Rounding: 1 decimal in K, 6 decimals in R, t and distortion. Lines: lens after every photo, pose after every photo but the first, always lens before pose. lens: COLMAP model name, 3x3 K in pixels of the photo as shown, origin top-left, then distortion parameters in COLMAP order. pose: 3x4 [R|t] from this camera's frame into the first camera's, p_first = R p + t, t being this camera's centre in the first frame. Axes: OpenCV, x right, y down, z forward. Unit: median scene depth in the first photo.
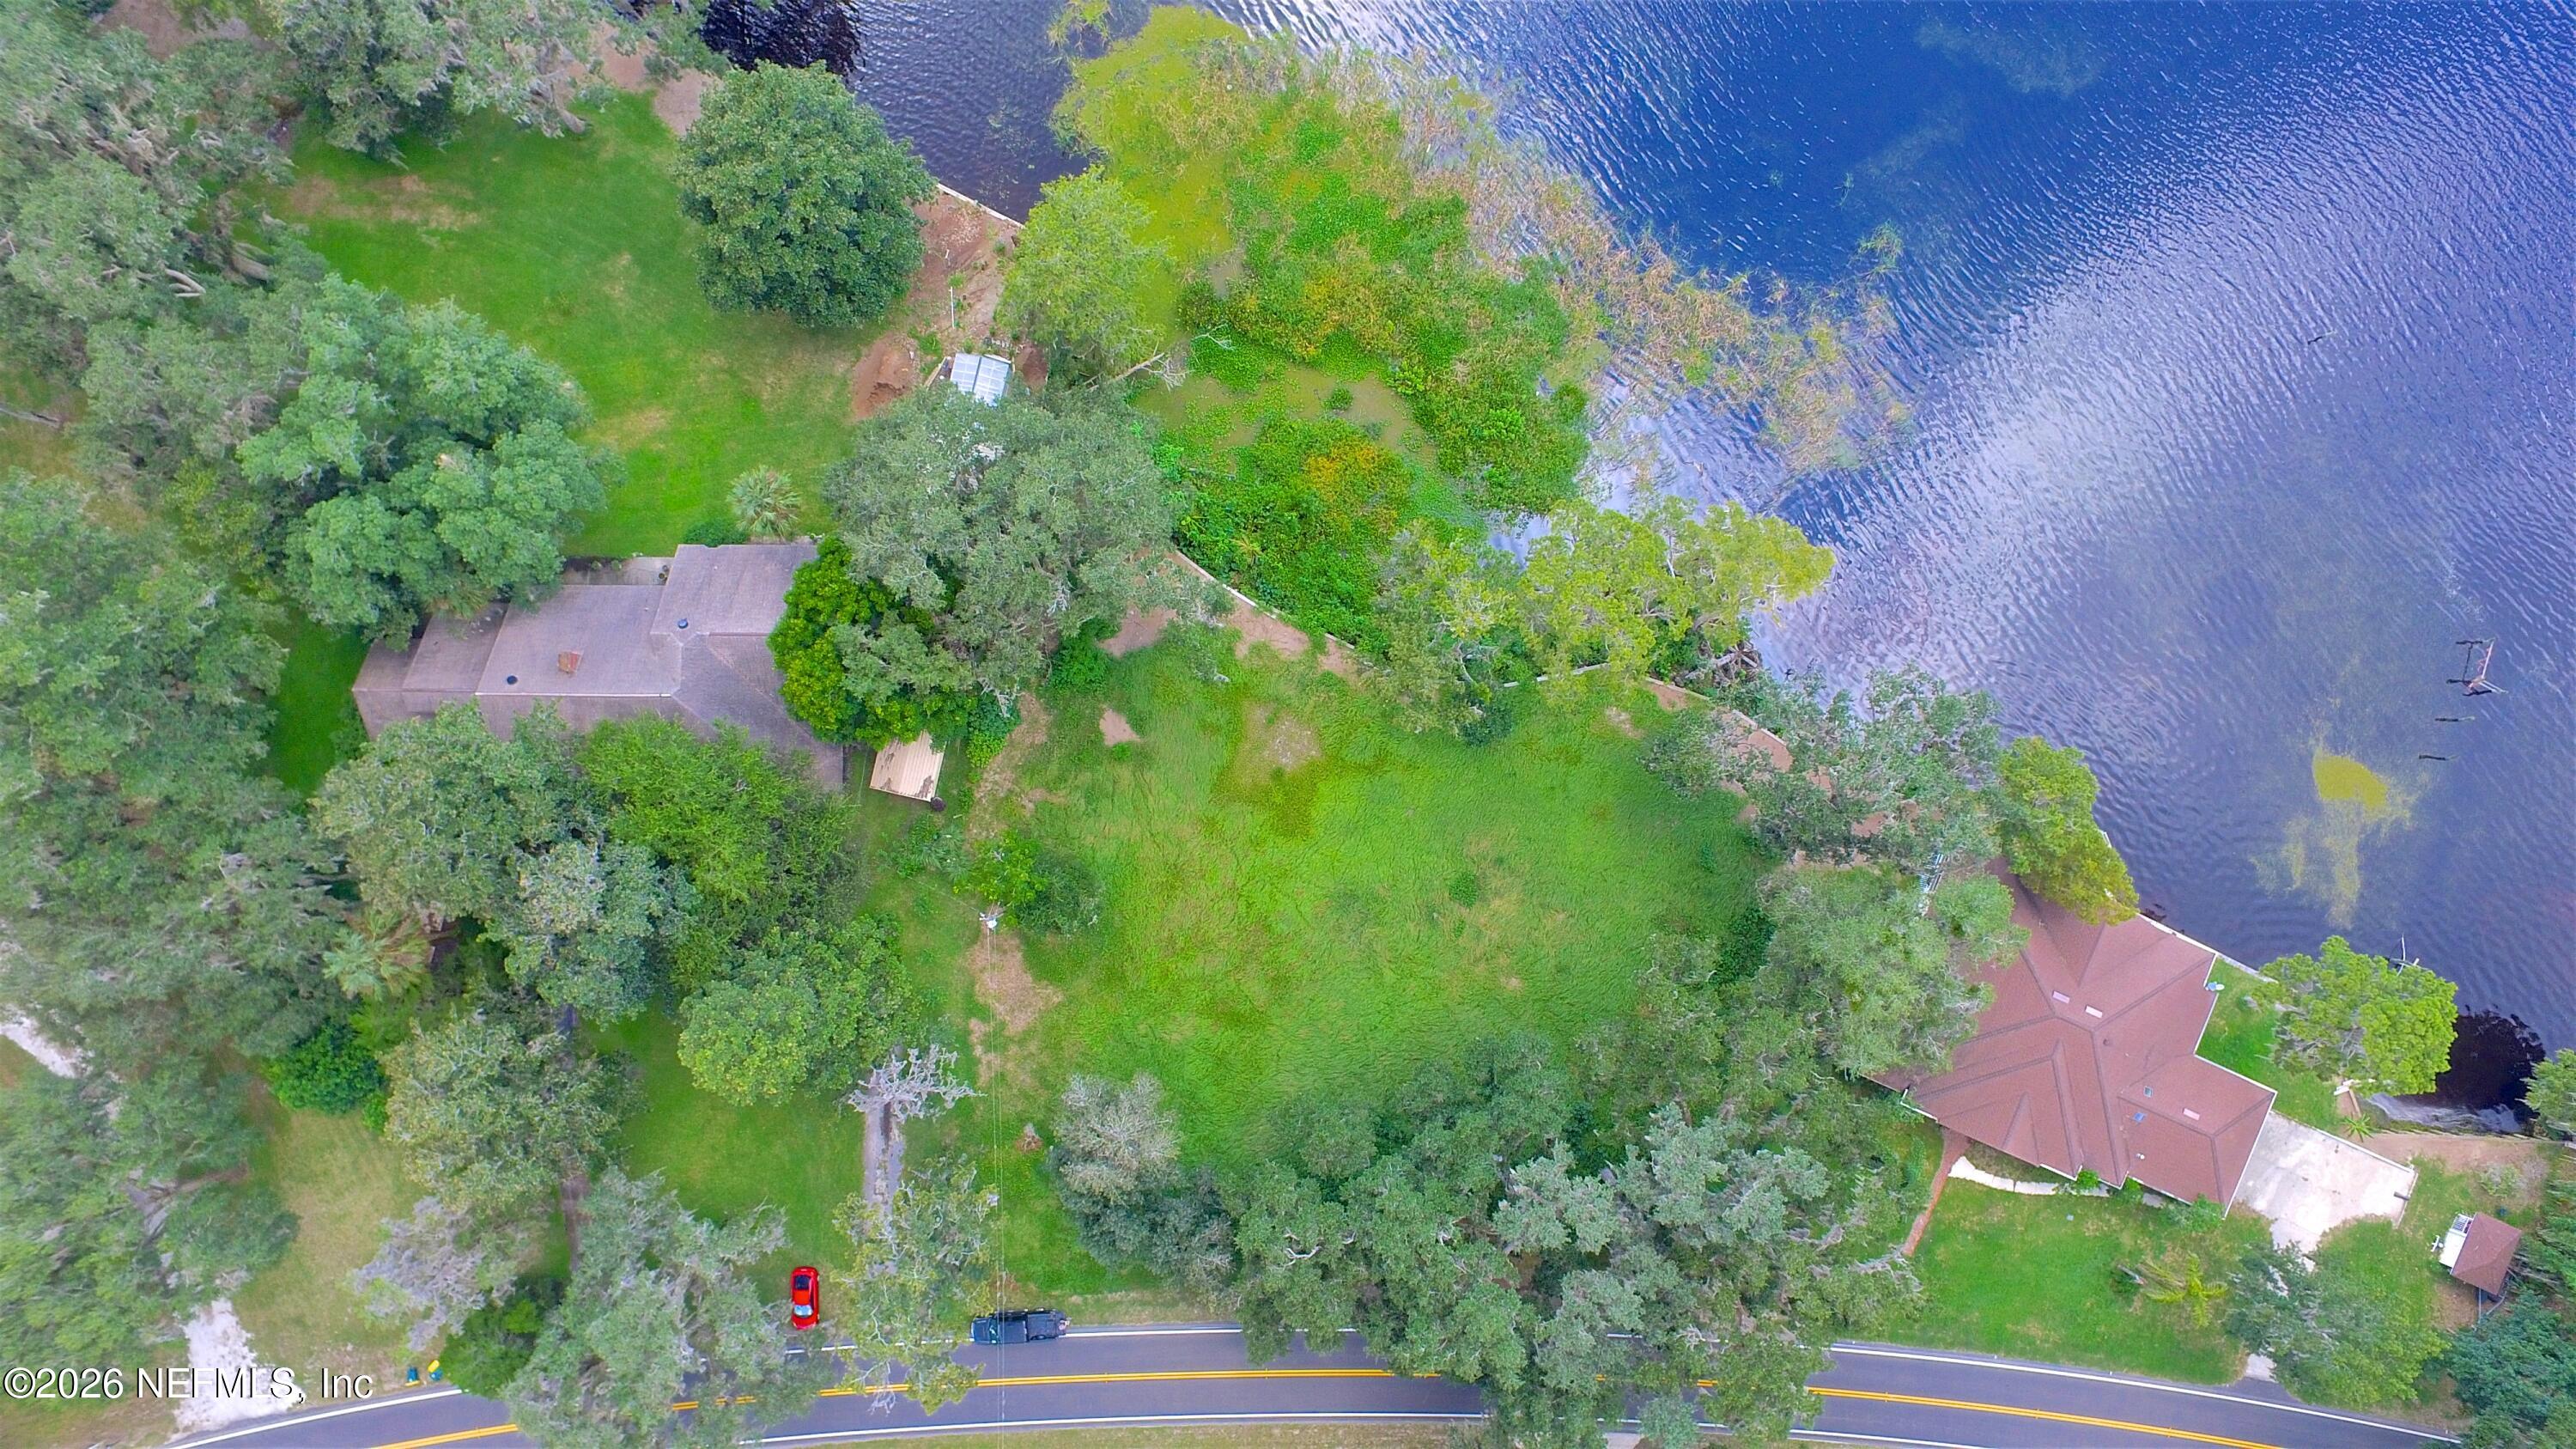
lens RADIAL K [[1650.7, 0, 1288.0], [0, 1650.7, 724.5], [0, 0, 1]] dist [-0.162146, 0.141908]
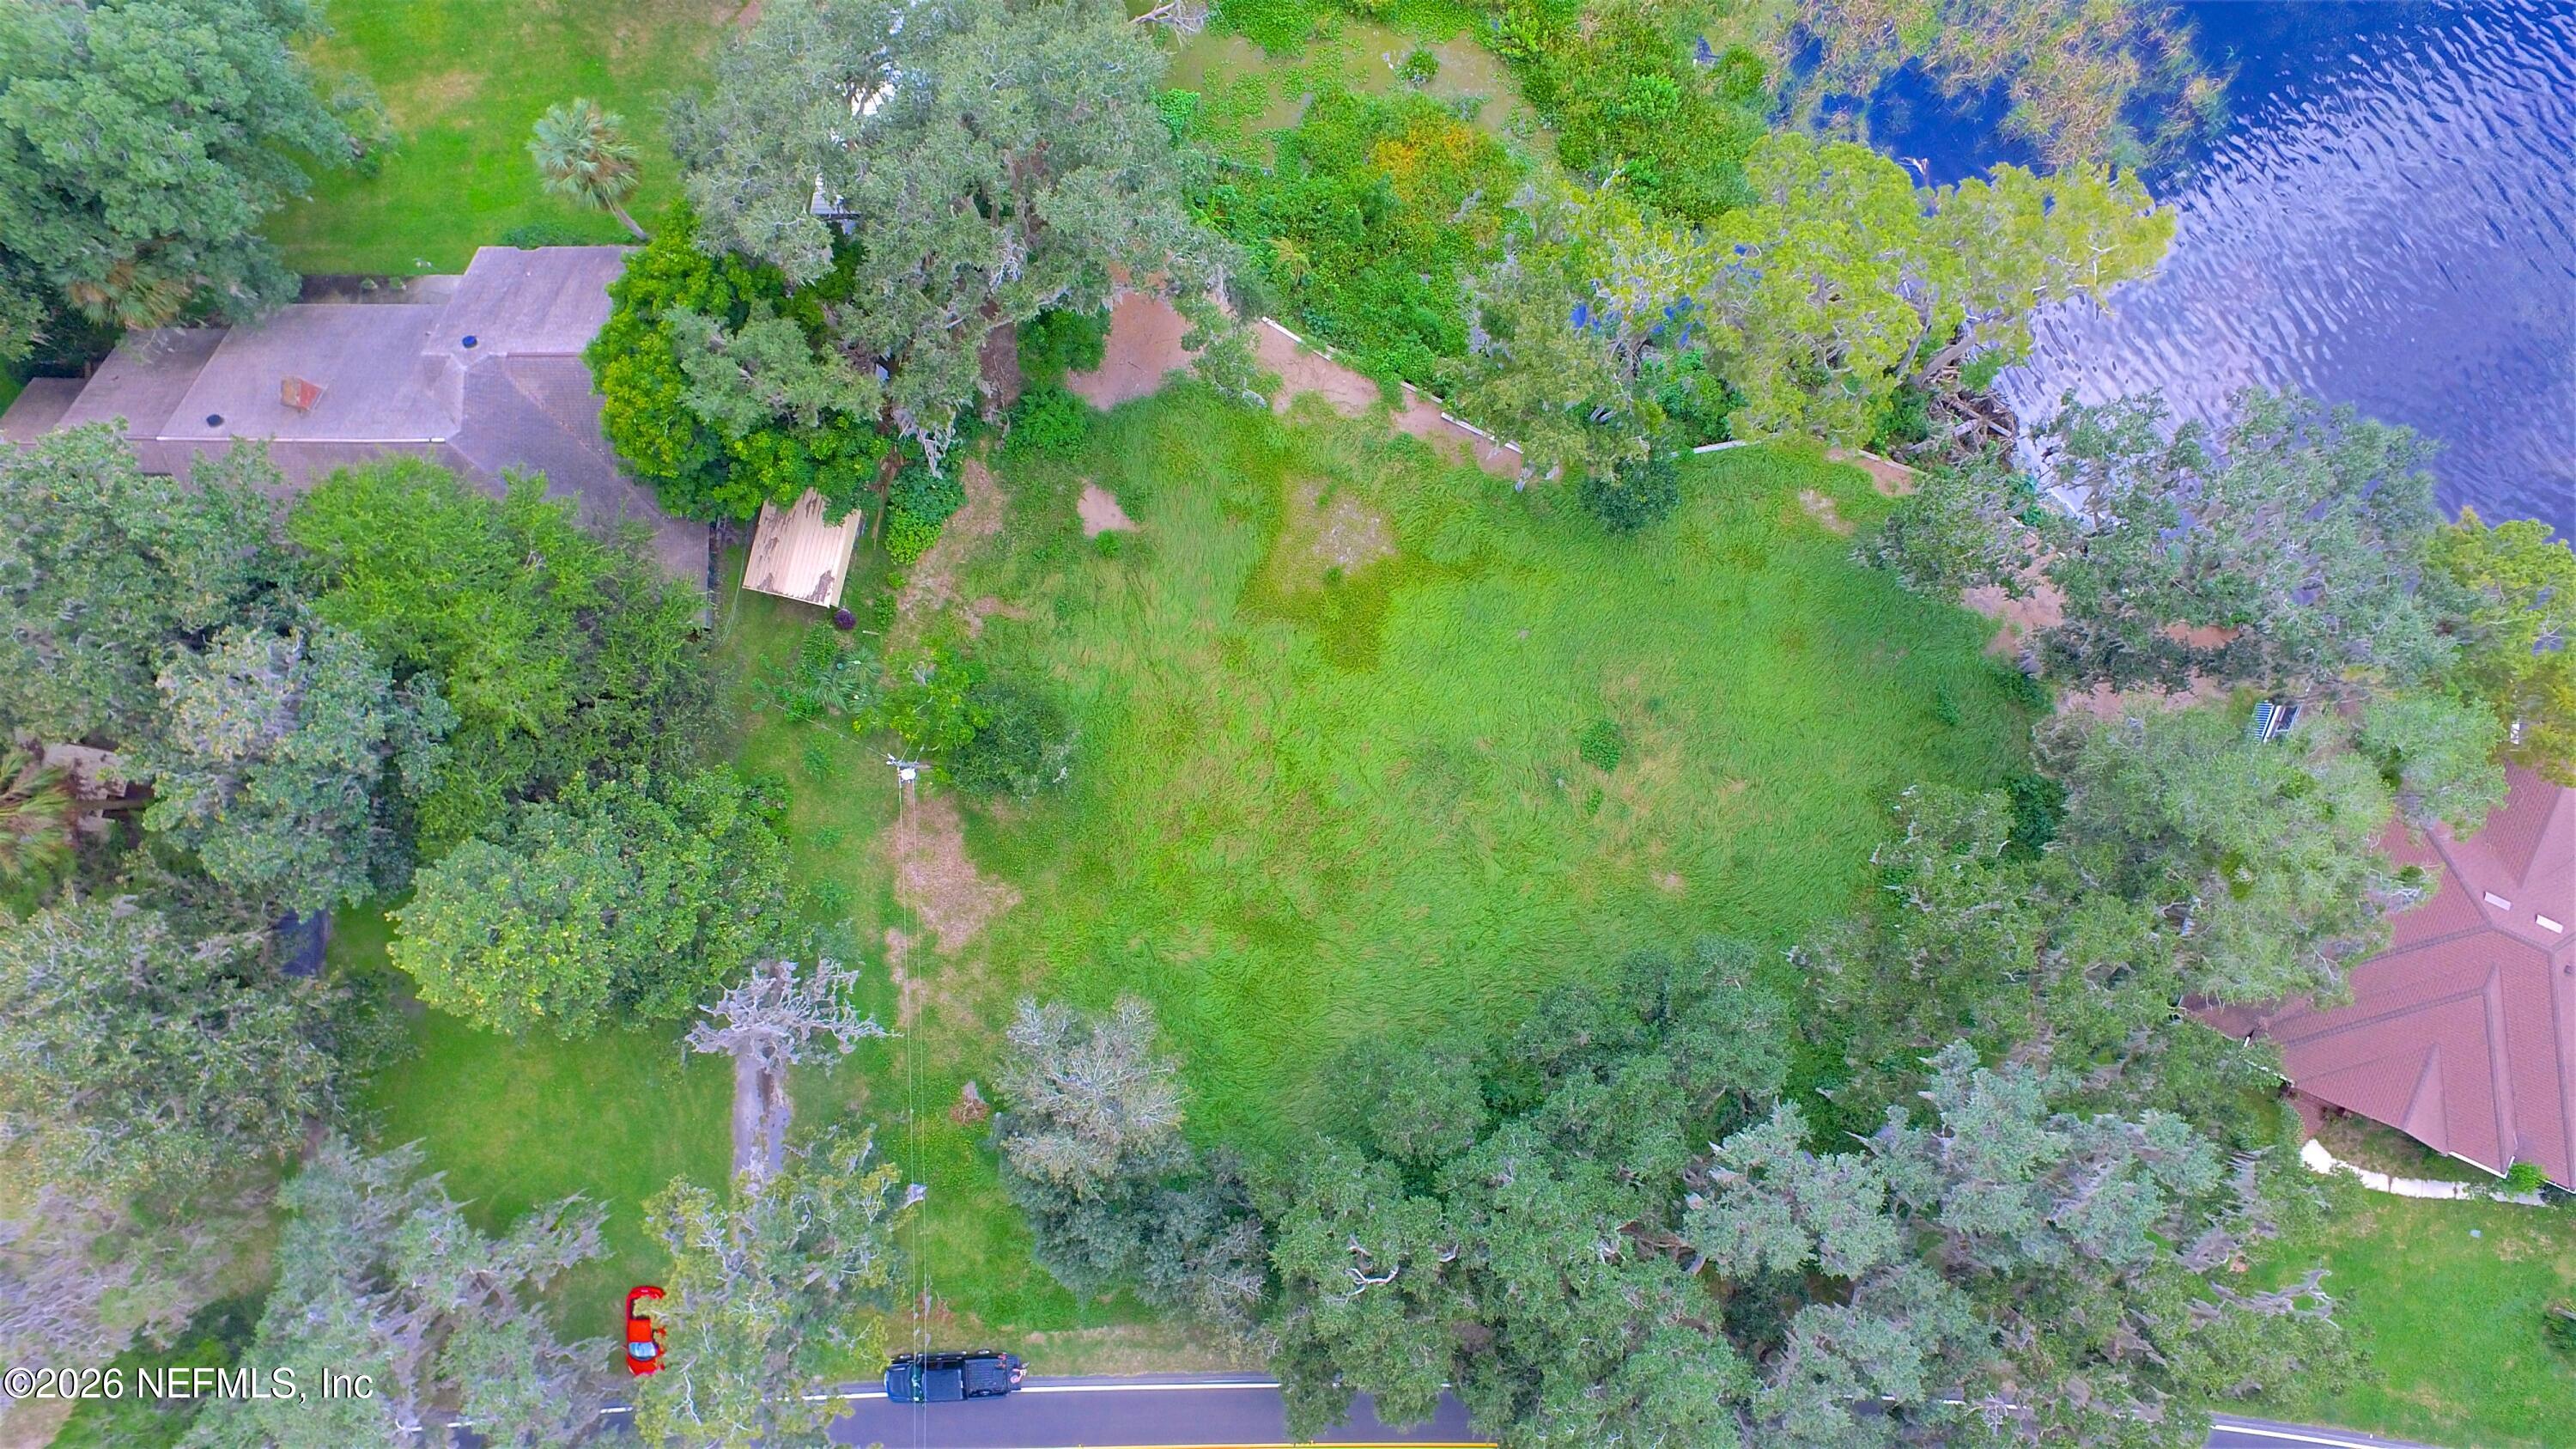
lens RADIAL K [[1650.7, 0, 1288.0], [0, 1650.7, 724.5], [0, 0, 1]] dist [-0.162146, 0.141908]
pose [[0.999902, 0.004256, -0.013353, -0.016486], [-0.004311, 0.999982, -0.004062, 0.099788], [0.013336, 0.004119, 0.999903, 0.323924]]
